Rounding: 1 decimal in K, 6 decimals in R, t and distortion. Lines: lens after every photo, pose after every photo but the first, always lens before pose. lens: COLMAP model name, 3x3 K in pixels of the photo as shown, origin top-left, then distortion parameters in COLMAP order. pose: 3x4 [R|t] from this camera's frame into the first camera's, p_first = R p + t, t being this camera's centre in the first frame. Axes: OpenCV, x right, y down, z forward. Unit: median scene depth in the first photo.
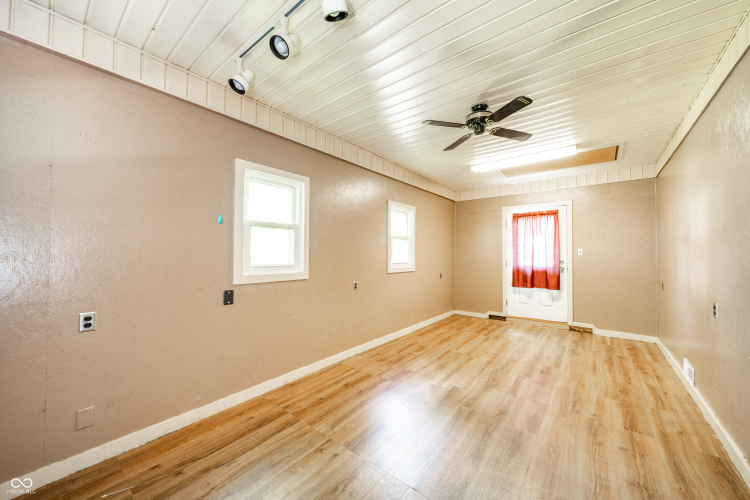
lens RADIAL K [[266.5, 0, 376.9], [0, 266.5, 251.1], [0, 0, 1]] dist [-0.000481, -0.000211]
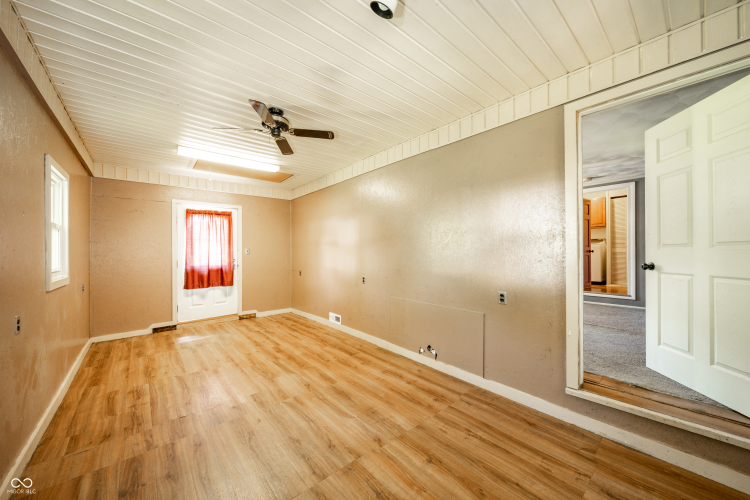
lens RADIAL K [[279.2, 0, 364.2], [0, 279.2, 252.2], [0, 0, 1]] dist [0.000016, -0.000015]
pose [[0.213982, -0.006388, 0.976817, -0.369472], [0.000495, 0.999979, 0.006431, 0.001950], [-0.976837, -0.000892, 0.213981, 0.261778]]
